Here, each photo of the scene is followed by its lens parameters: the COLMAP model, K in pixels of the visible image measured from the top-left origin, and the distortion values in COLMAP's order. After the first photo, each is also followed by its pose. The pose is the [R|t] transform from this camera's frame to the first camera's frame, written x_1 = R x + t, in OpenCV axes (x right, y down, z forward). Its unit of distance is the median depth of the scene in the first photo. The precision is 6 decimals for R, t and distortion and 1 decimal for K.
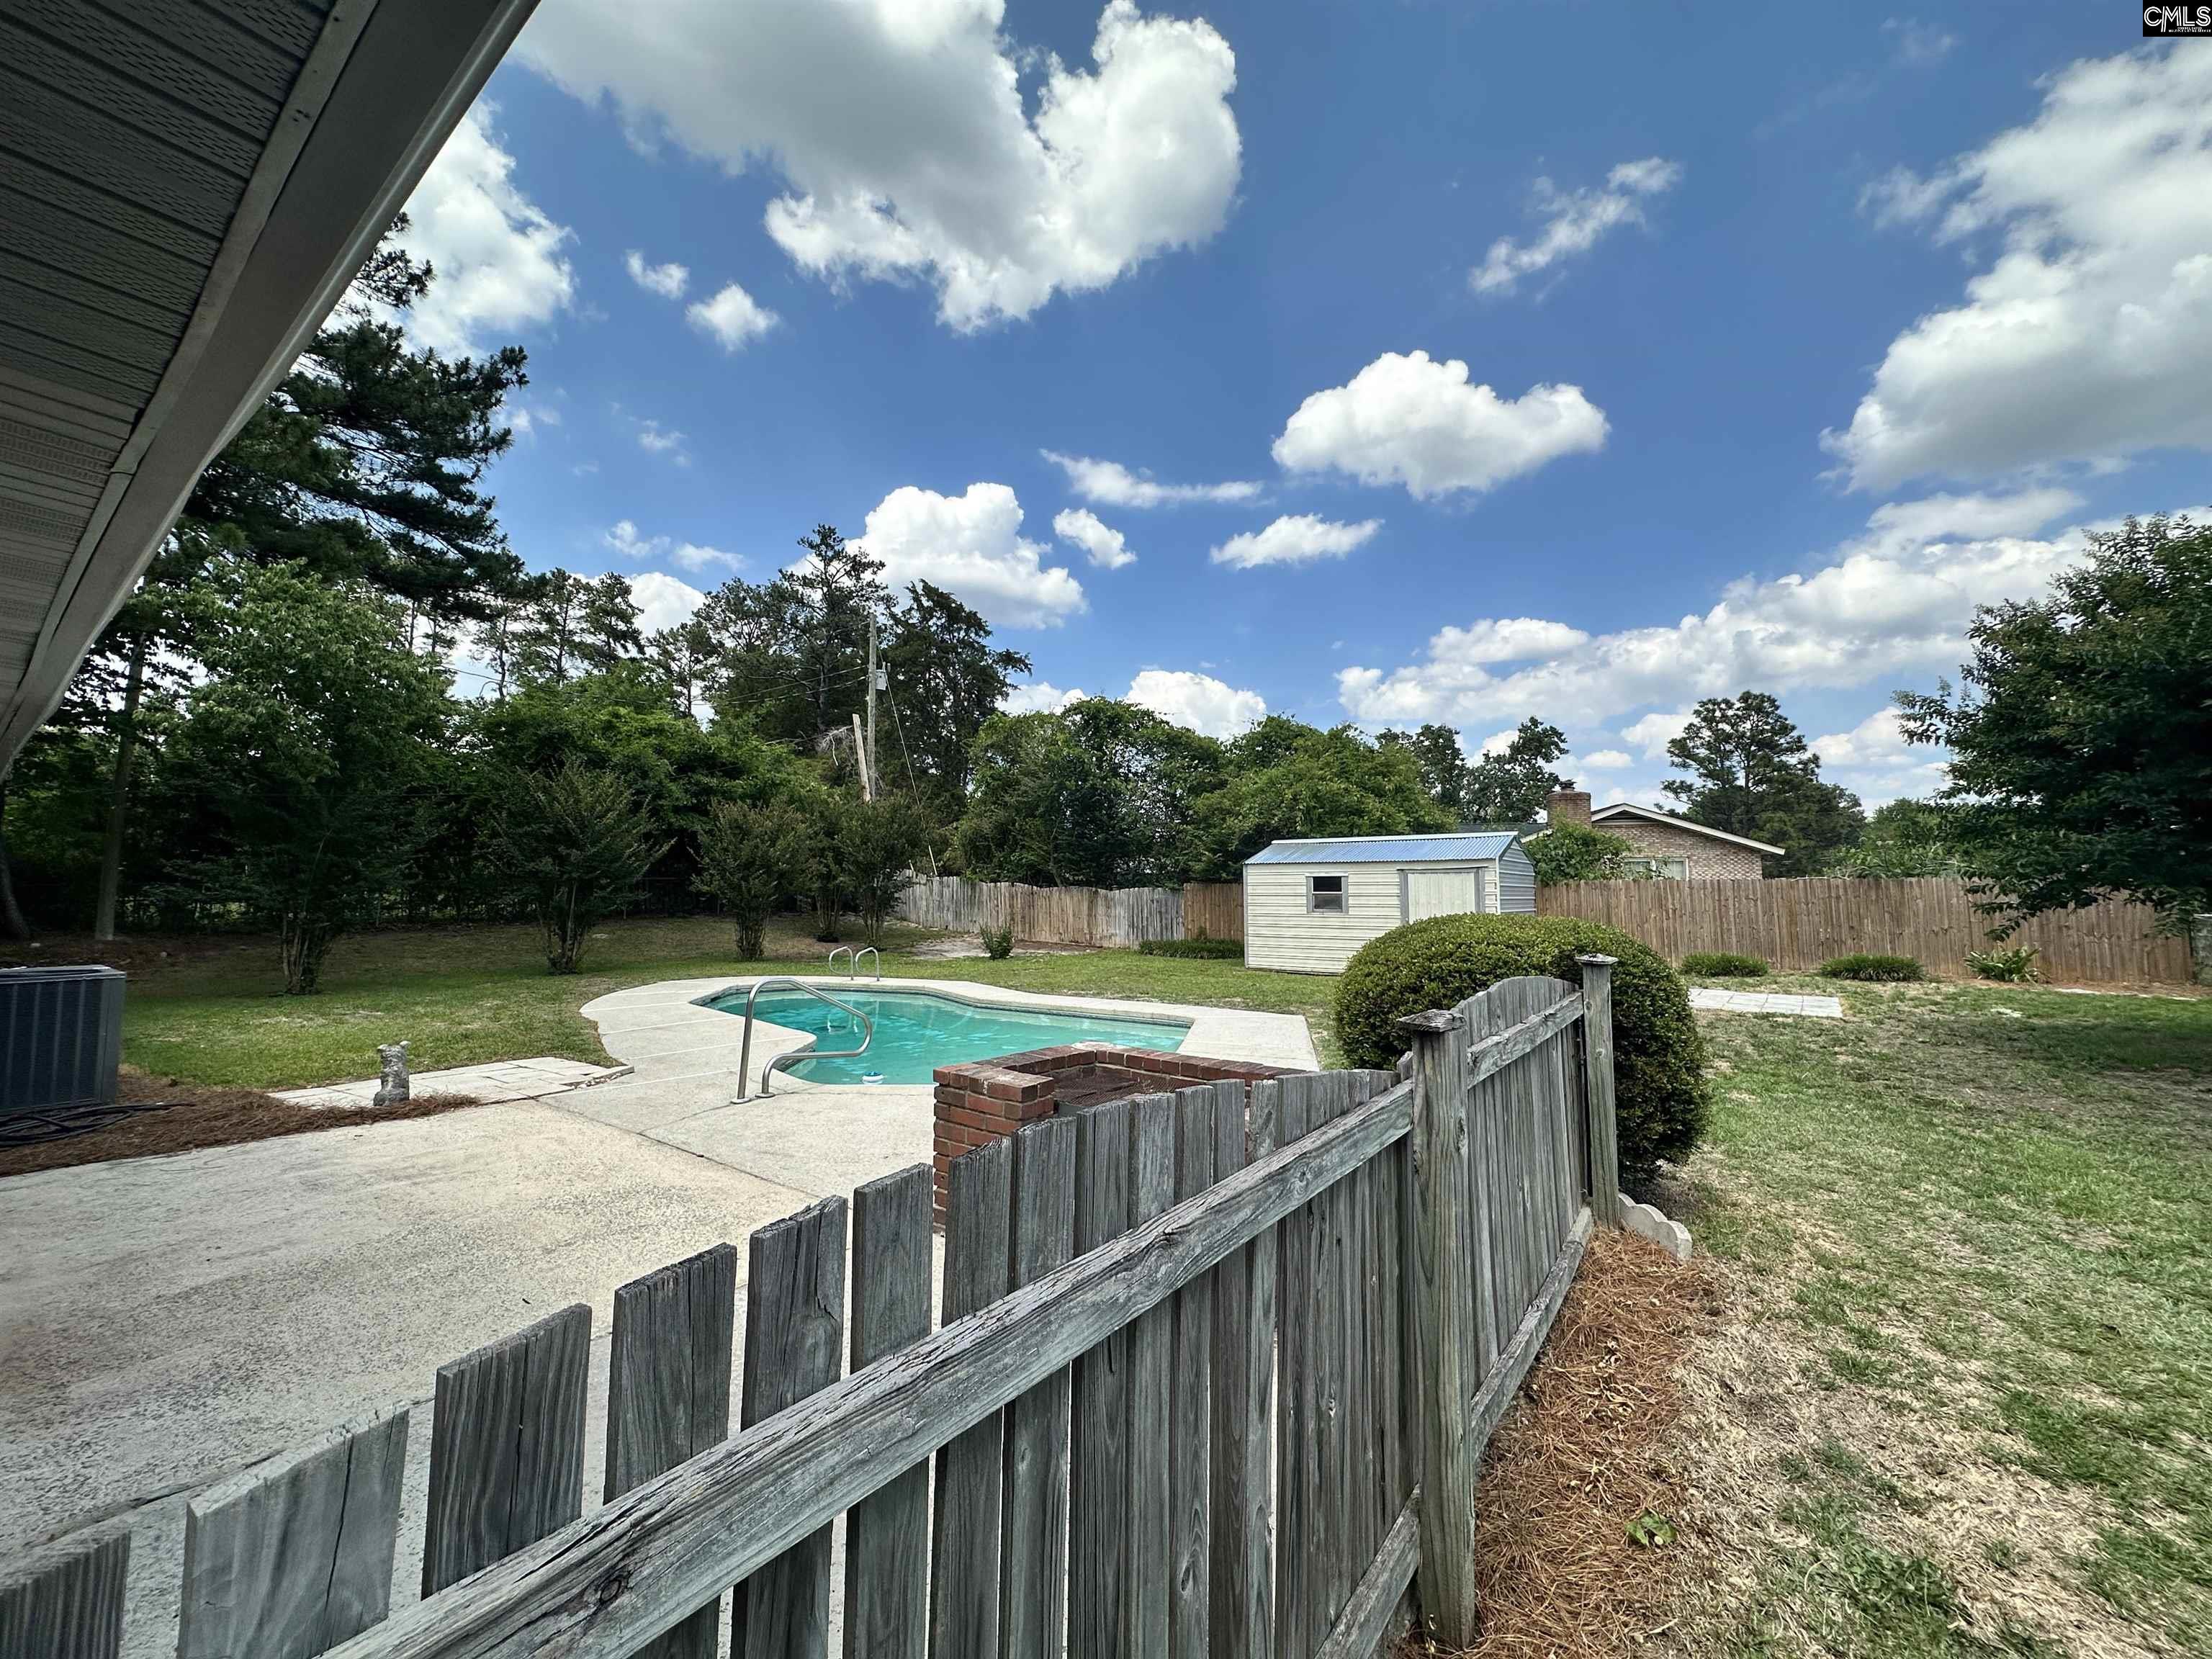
lens RADIAL K [[885.5, 0, 1109.1], [0, 885.5, 827.1], [0, 0, 1]] dist [-0.004137, 0.000543]
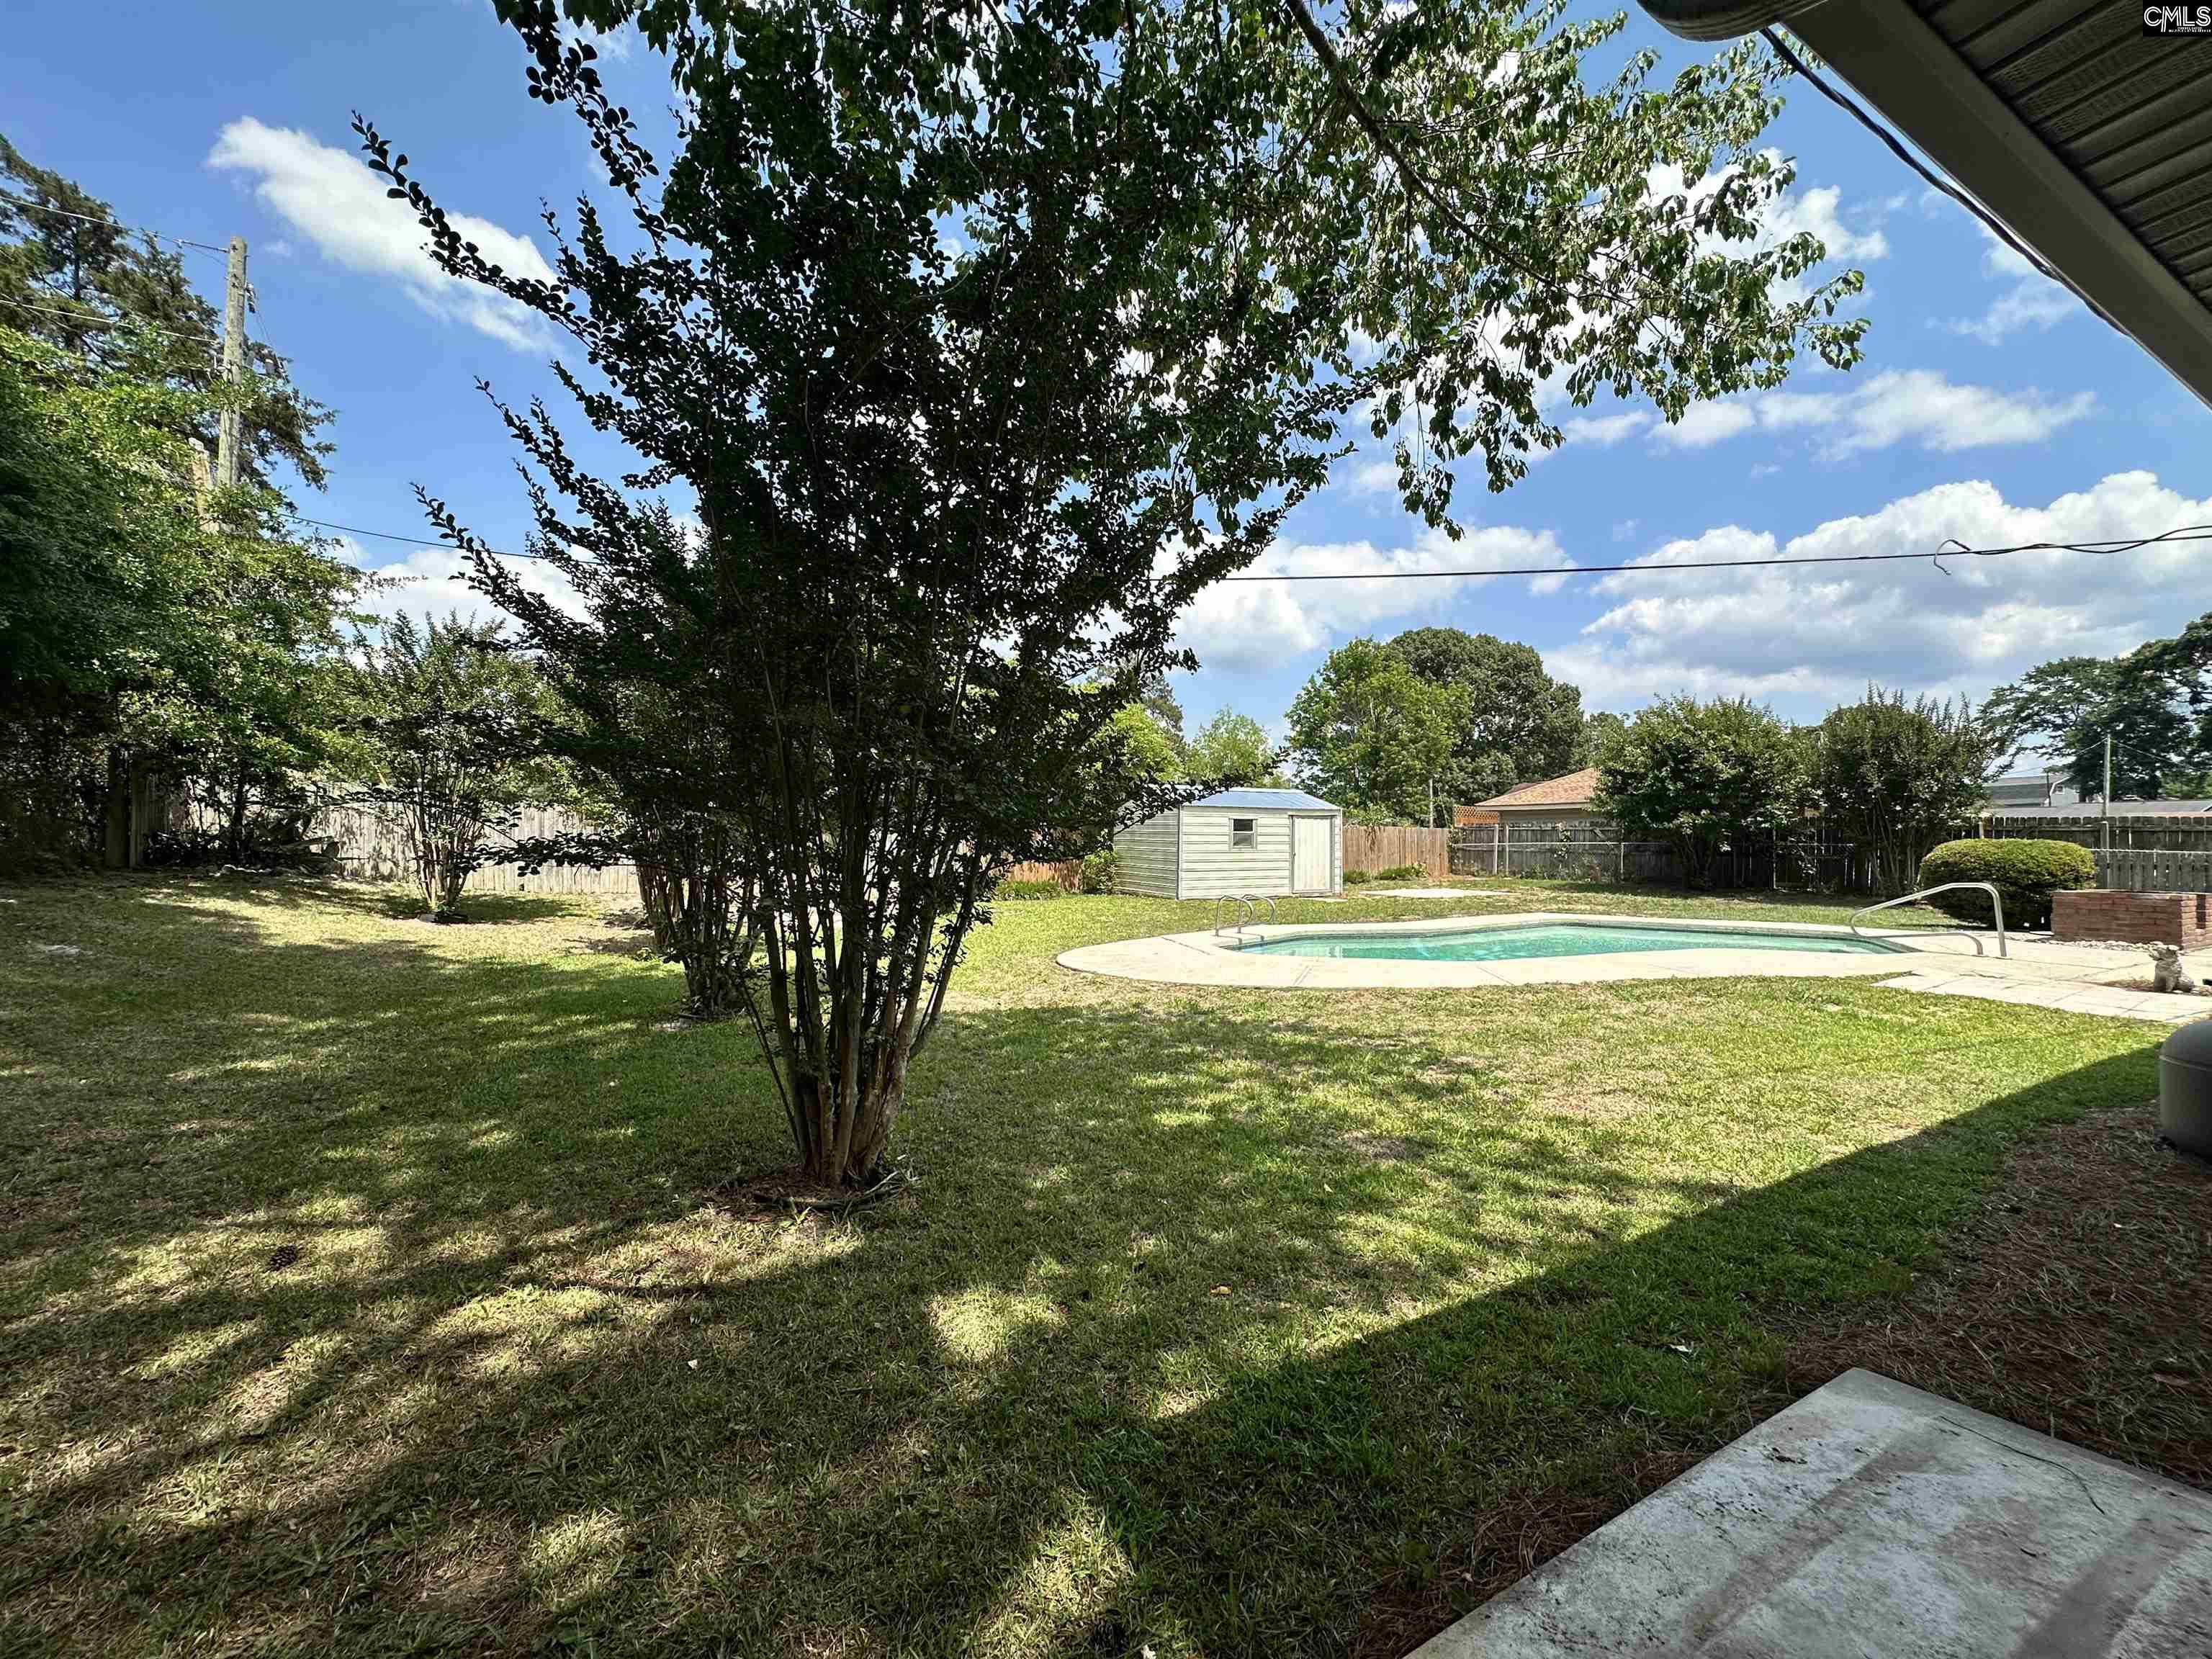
lens RADIAL K [[885.5, 0, 1103.8], [0, 885.5, 830.0], [0, 0, 1]] dist [-0.004137, 0.000543]
pose [[0.392628, 0.009545, 0.919648, -0.717151], [-0.071390, 0.997245, 0.020129, 0.047277], [-0.916922, -0.073557, 0.392228, 0.544874]]
